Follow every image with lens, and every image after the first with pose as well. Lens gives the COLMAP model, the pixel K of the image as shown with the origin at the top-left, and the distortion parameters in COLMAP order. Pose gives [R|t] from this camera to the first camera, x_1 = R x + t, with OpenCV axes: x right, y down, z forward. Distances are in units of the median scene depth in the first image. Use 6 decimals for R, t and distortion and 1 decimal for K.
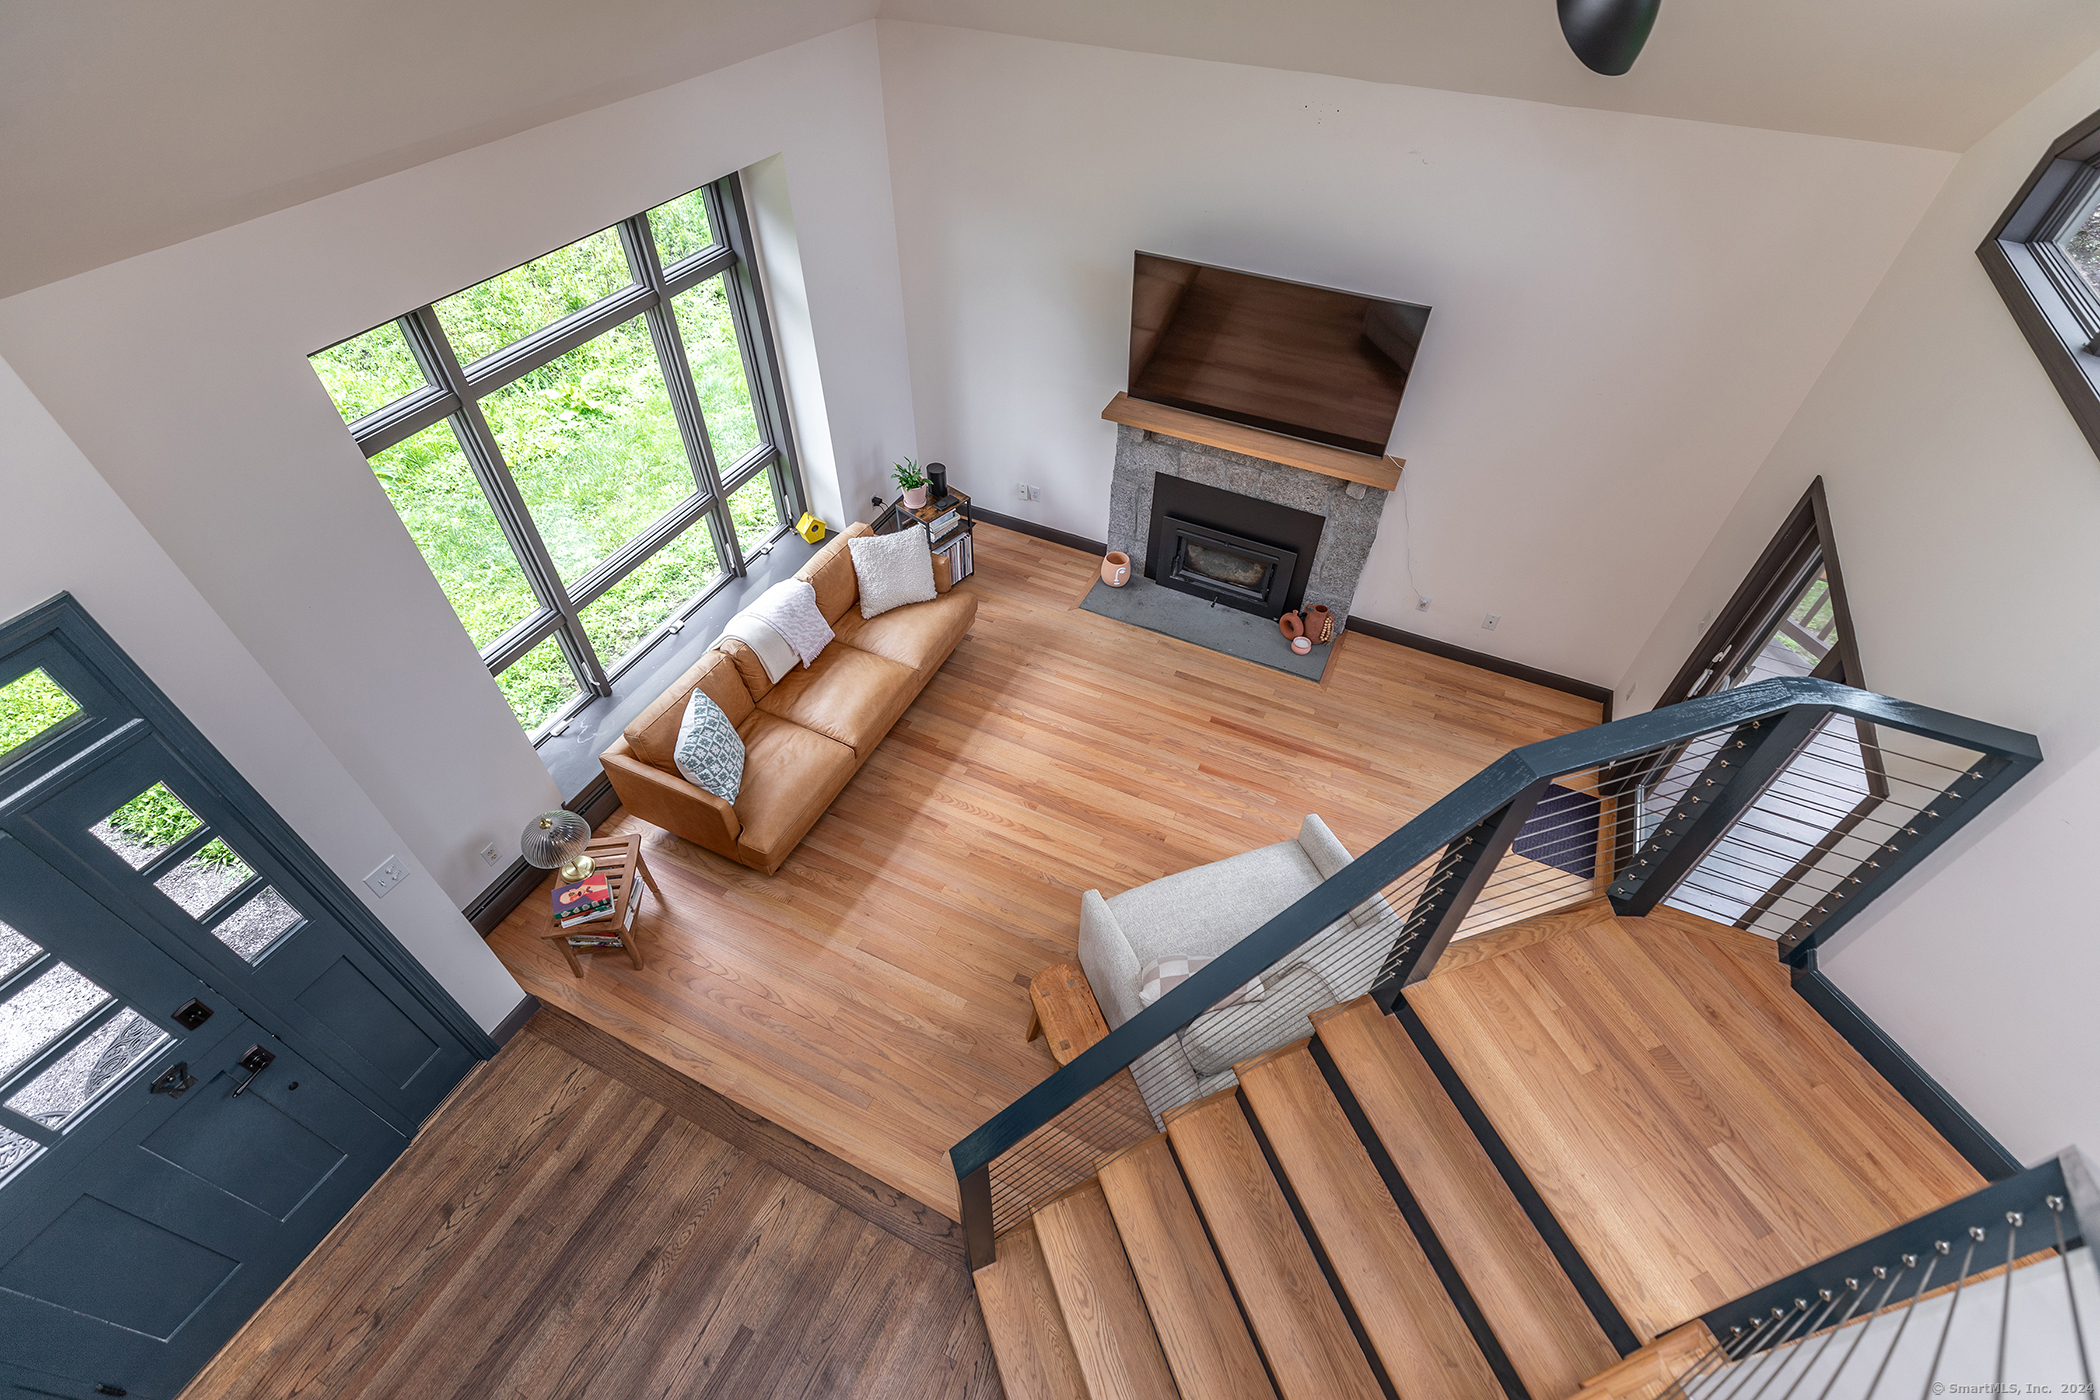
lens RADIAL K [[938.2, 0, 1048.5], [0, 938.2, 701.7], [0, 0, 1]] dist [-0.016379, -0.002320]
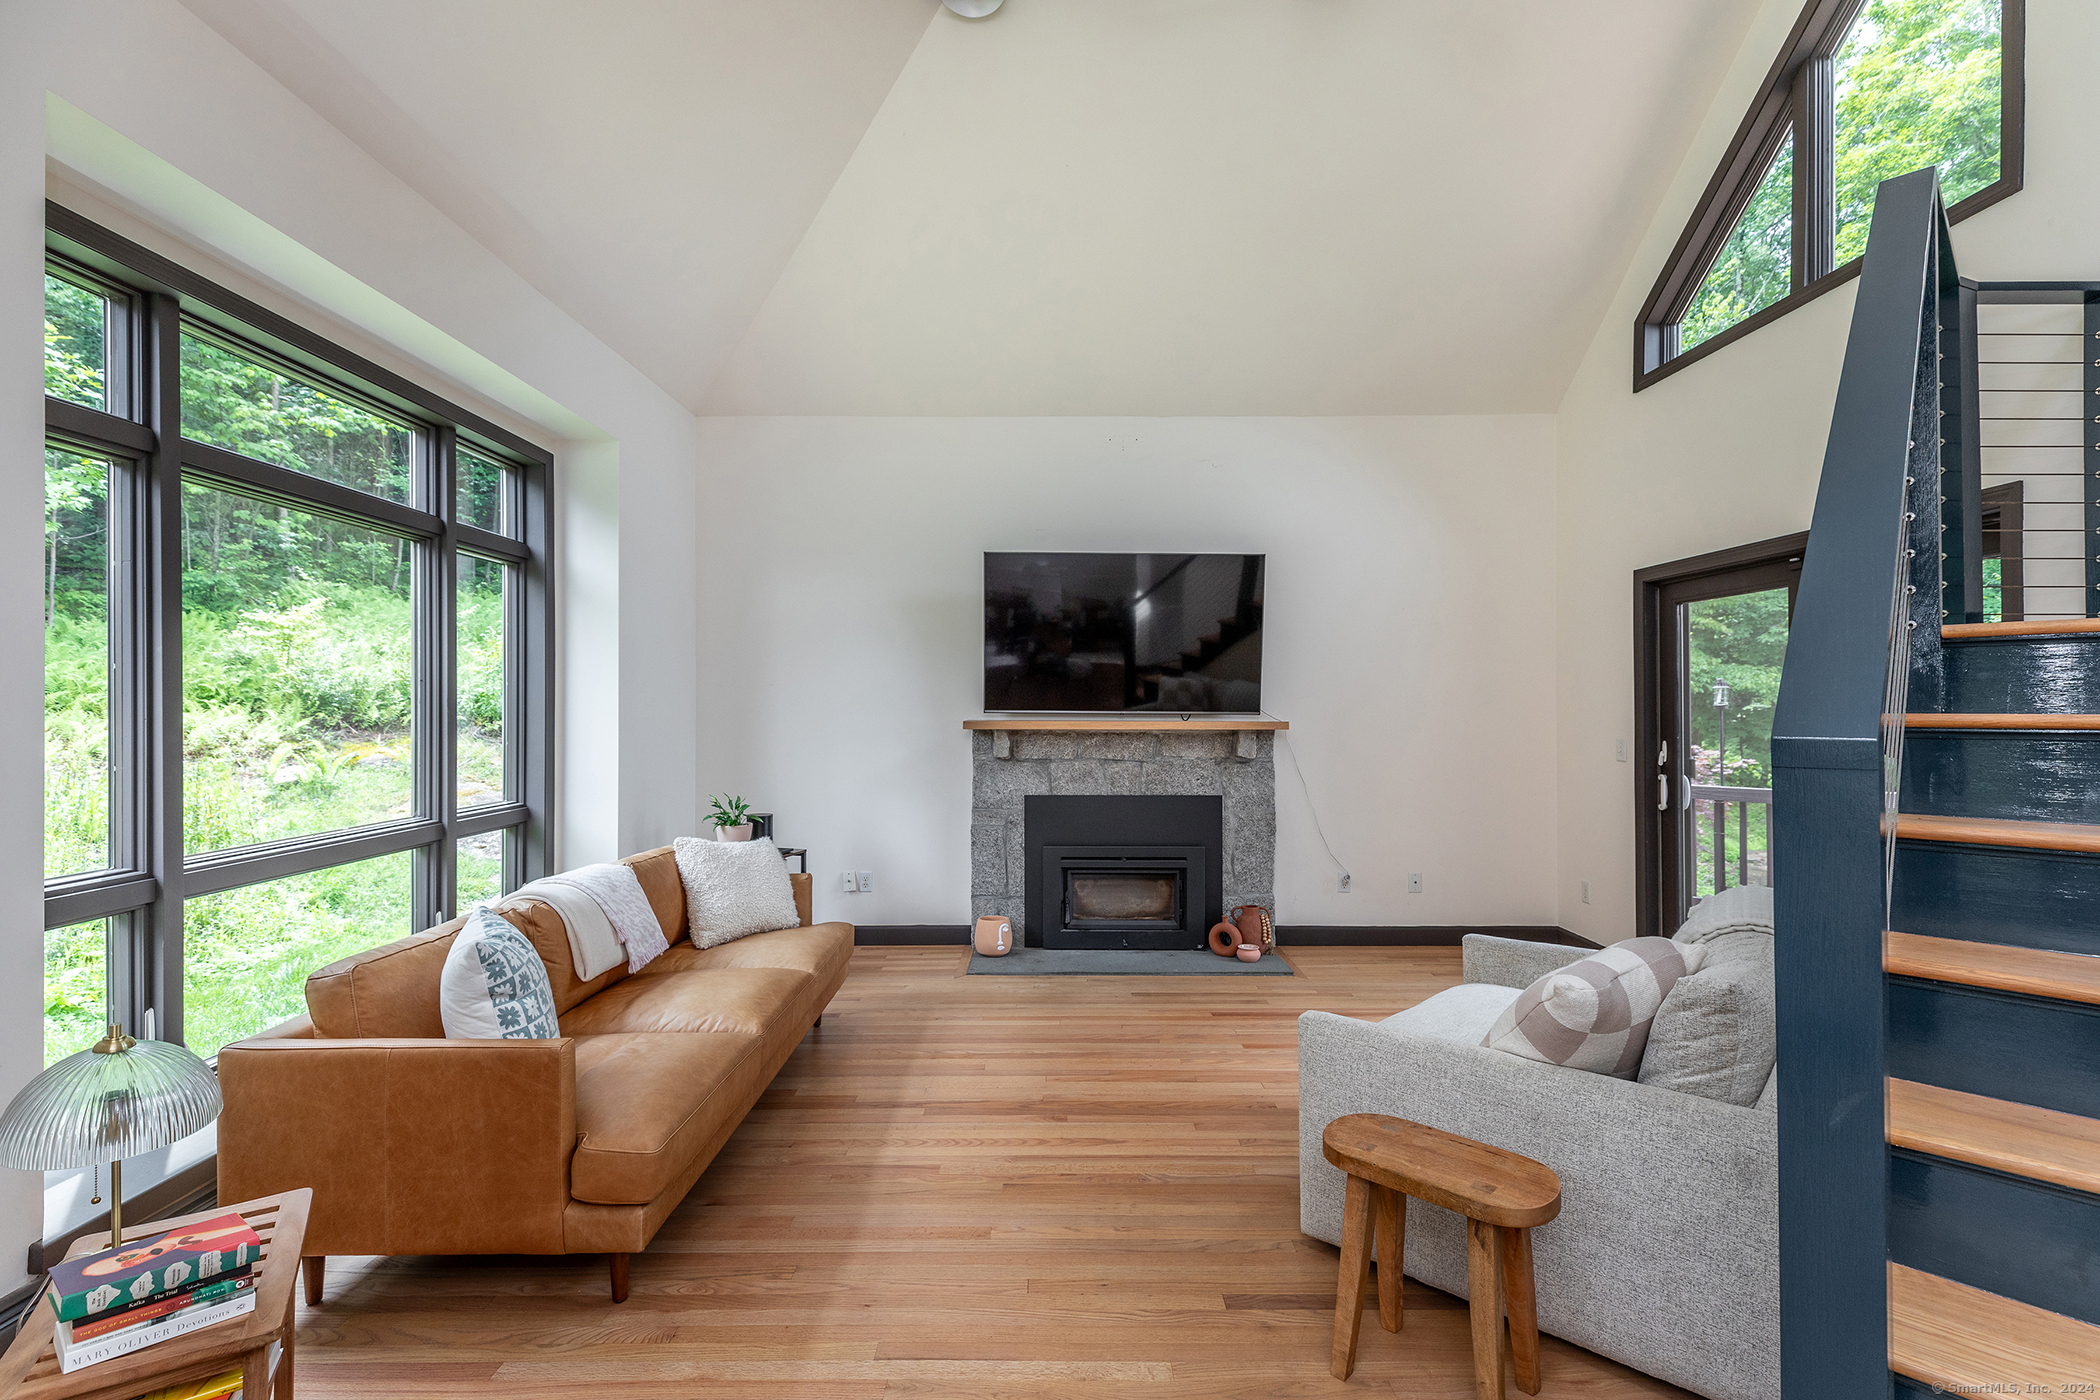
lens RADIAL K [[938.2, 0, 1052.5], [0, 938.2, 692.3], [0, 0, 1]] dist [-0.016379, -0.002320]
pose [[0.908246, -0.019758, 0.417971, -0.235867], [0.313324, 0.694176, -0.648034, 0.274631], [-0.277341, 0.719534, 0.636673, 0.385294]]
